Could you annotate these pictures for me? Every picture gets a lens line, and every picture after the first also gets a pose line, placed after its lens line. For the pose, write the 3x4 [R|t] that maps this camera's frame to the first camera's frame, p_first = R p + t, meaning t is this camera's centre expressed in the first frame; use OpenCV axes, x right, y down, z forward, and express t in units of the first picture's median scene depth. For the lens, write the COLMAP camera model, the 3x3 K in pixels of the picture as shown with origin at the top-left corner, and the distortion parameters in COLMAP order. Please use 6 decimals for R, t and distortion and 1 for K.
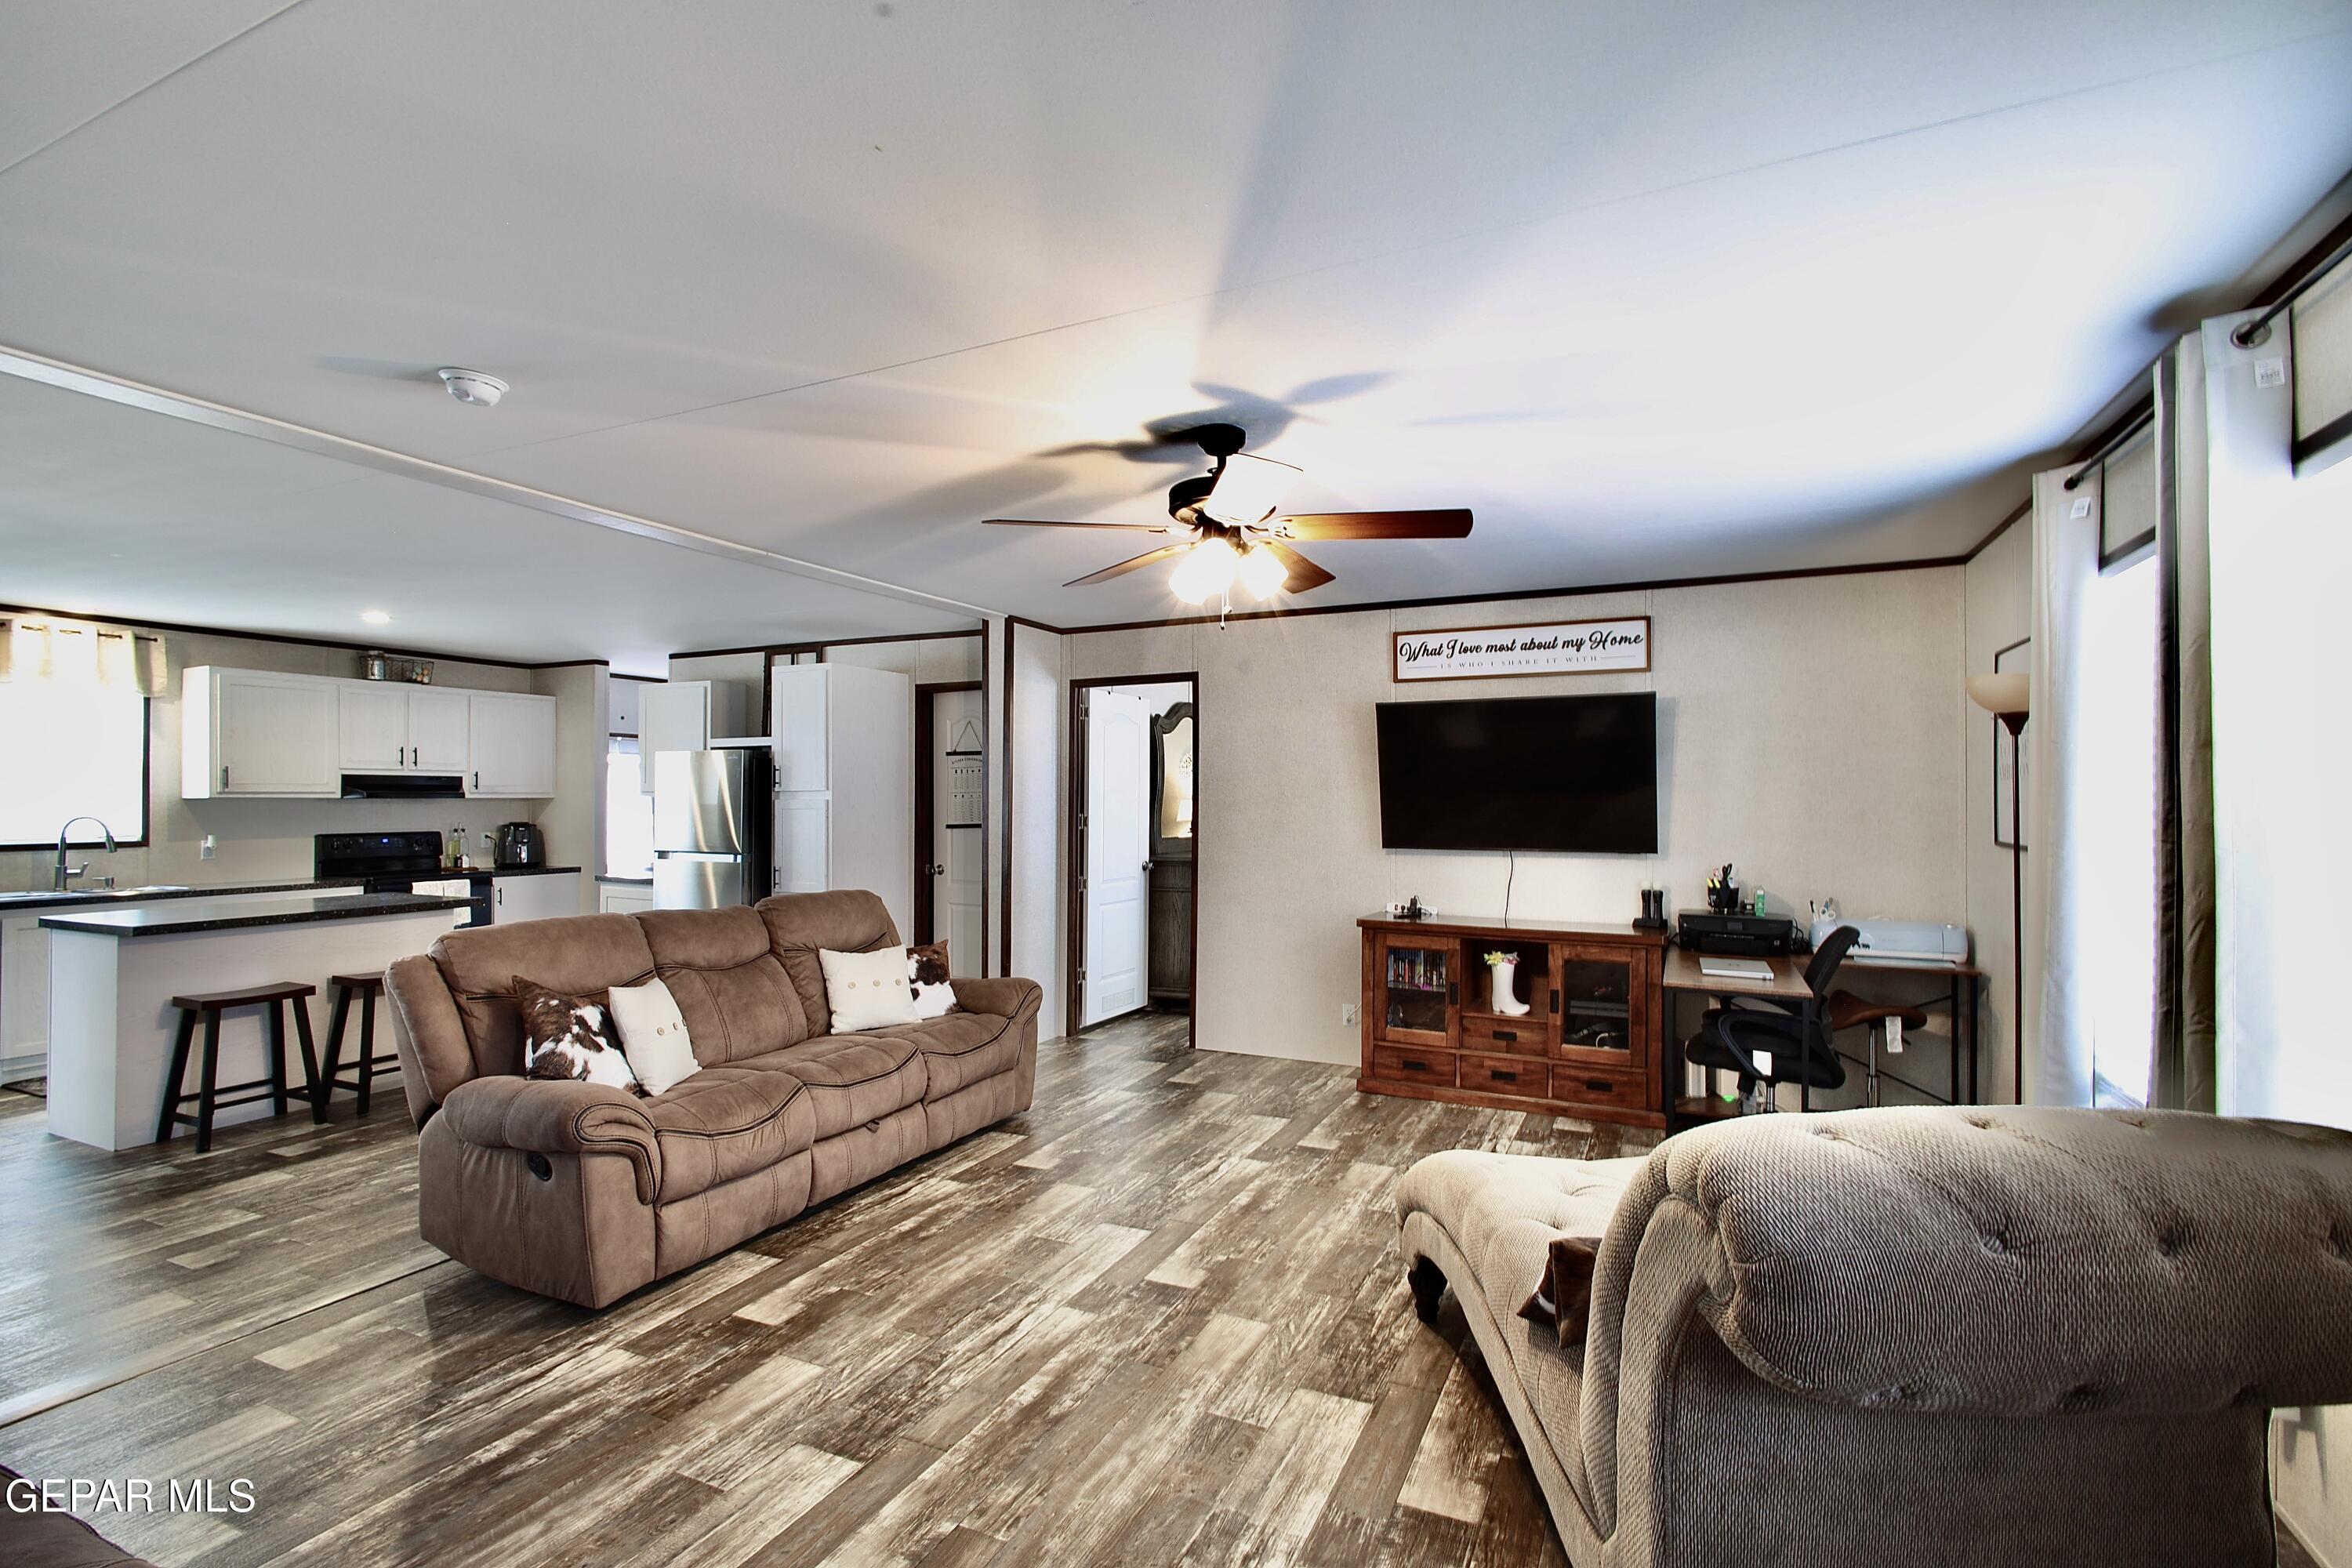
lens RADIAL K [[1086.8, 0, 1167.8], [0, 1086.8, 785.8], [0, 0, 1]] dist [-0.000584, 0.001553]
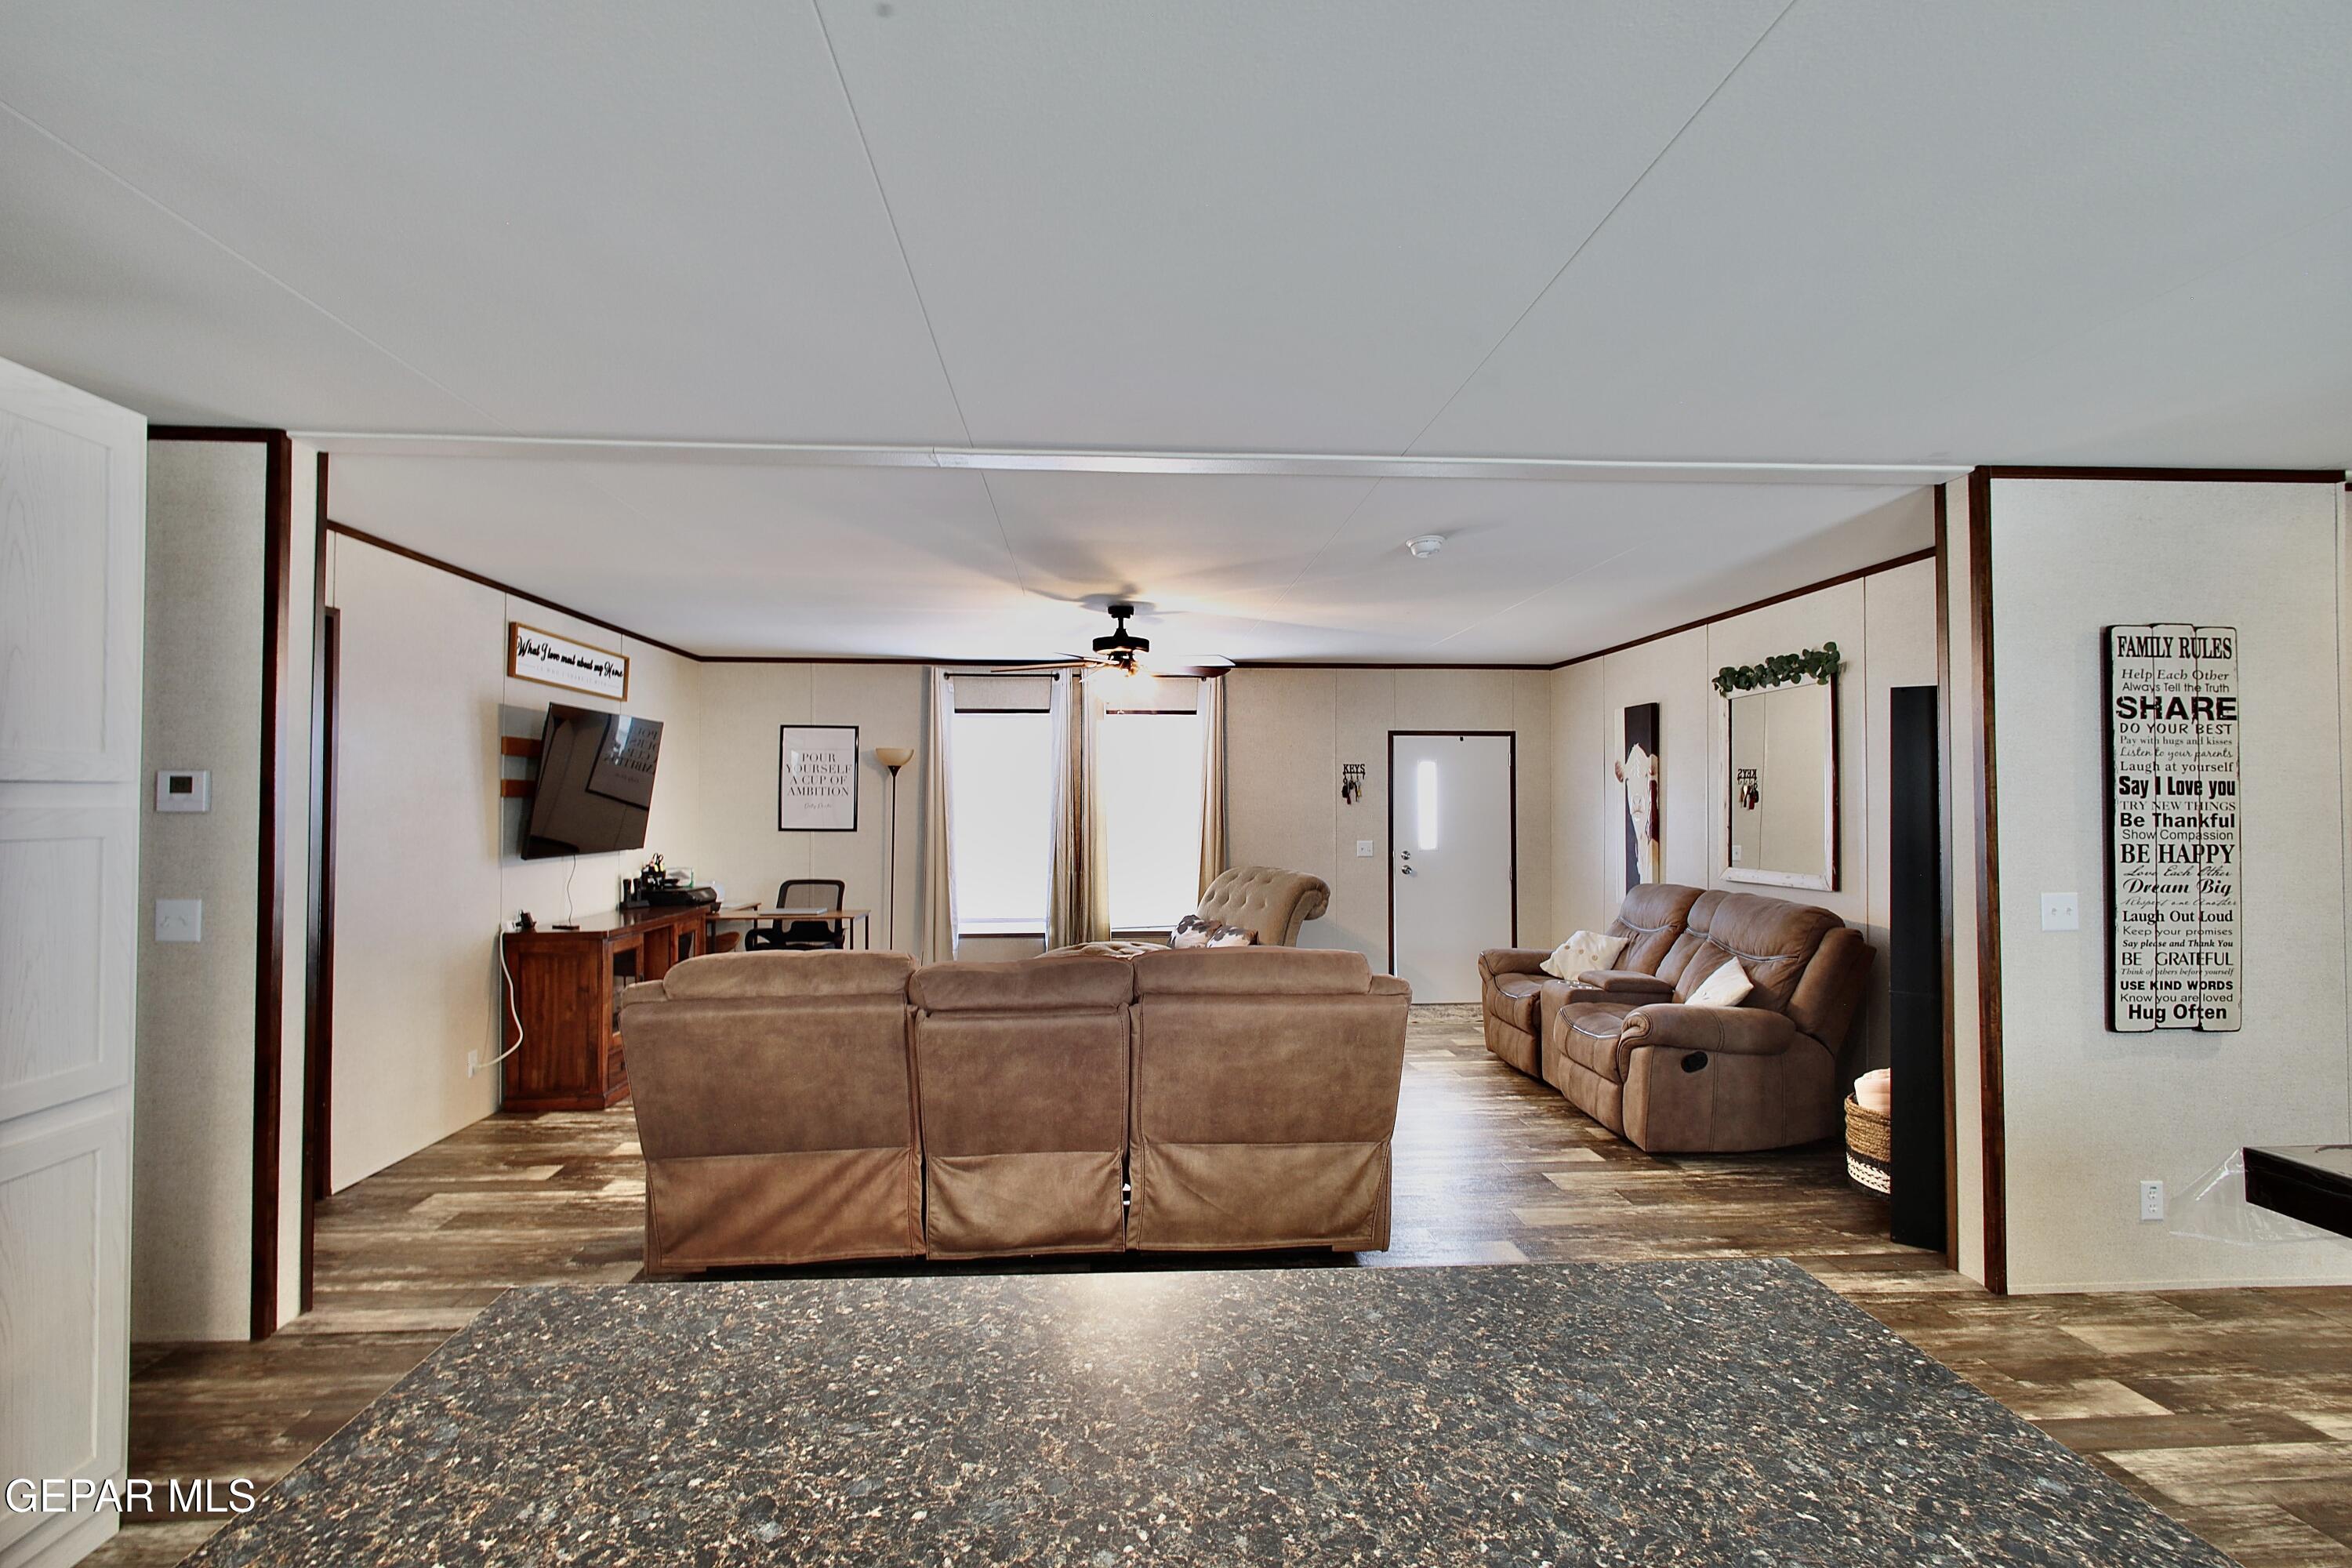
lens RADIAL K [[1086.8, 0, 1159.6], [0, 1086.8, 791.4], [0, 0, 1]] dist [-0.000584, 0.001553]
pose [[-0.486481, 0.008277, 0.873652, -1.069693], [-0.014859, 0.999732, -0.017745, 0.010638], [-0.873565, -0.021614, -0.486227, 1.231489]]
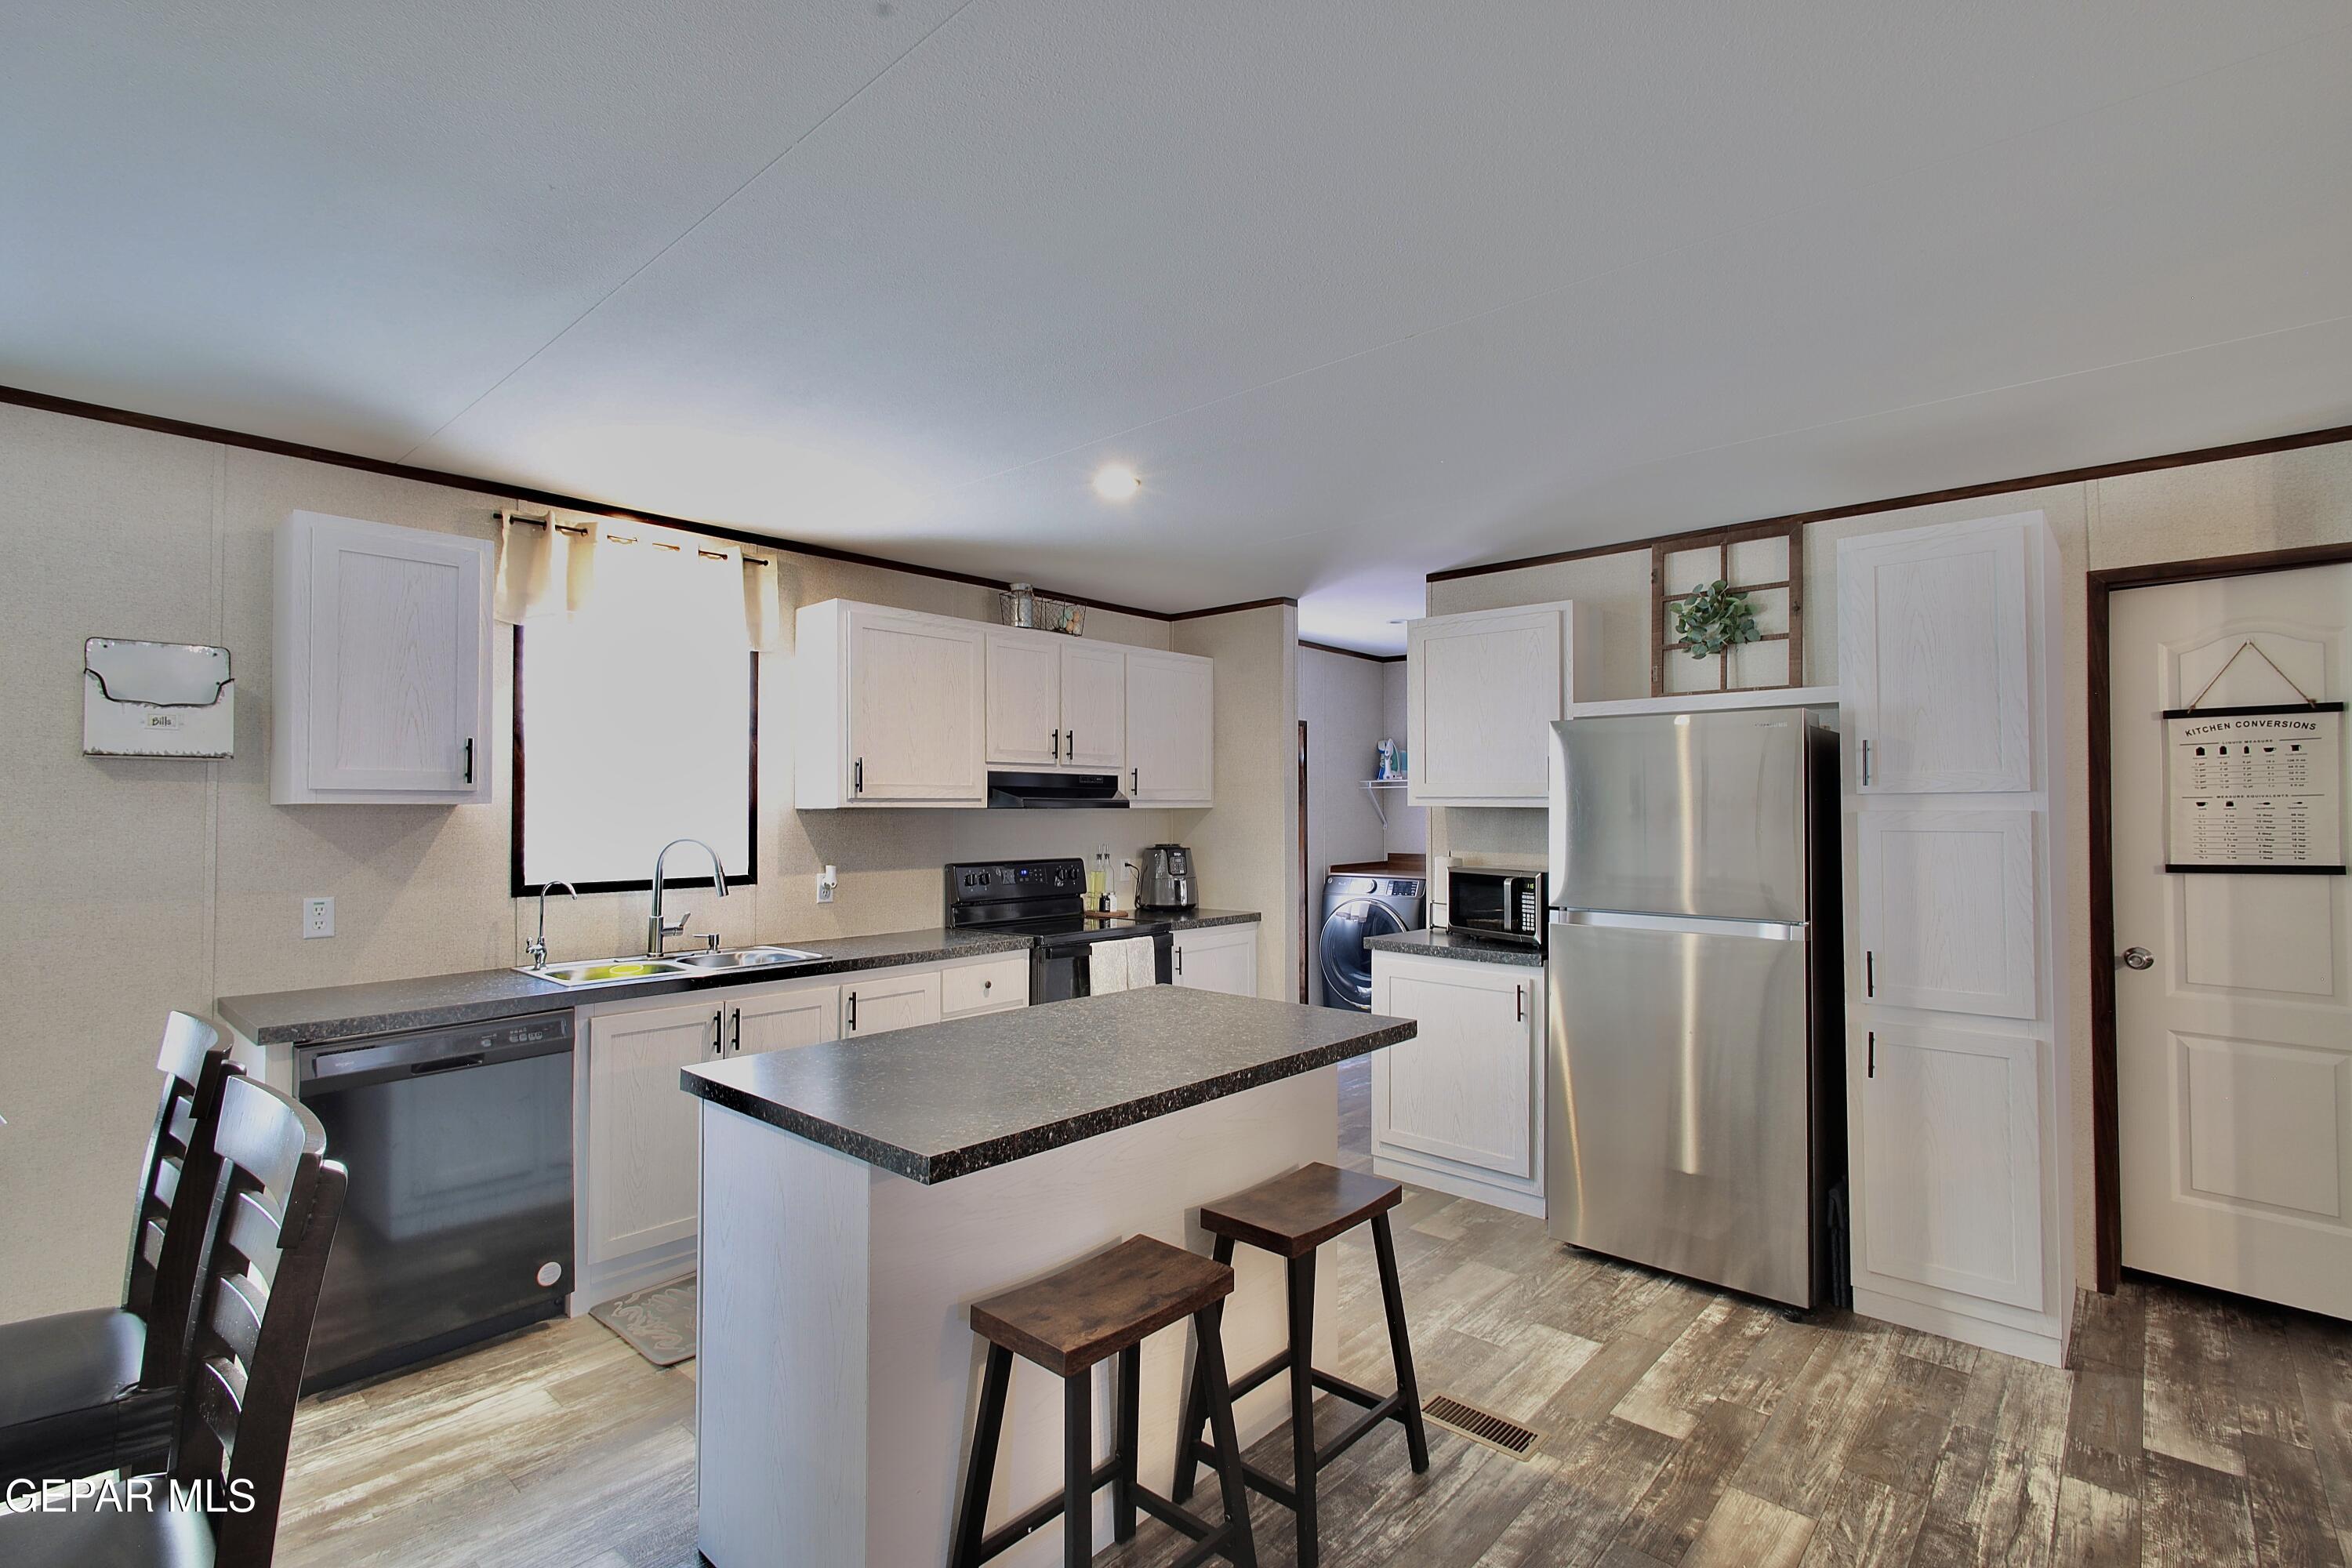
lens RADIAL K [[1086.8, 0, 1149.5], [0, 1086.8, 786.3], [0, 0, 1]] dist [-0.000584, 0.001553]
pose [[0.957661, -0.006448, -0.287826, -0.558967], [0.005526, 0.999977, -0.004016, 0.001376], [0.287845, 0.002255, 0.957674, 0.464779]]
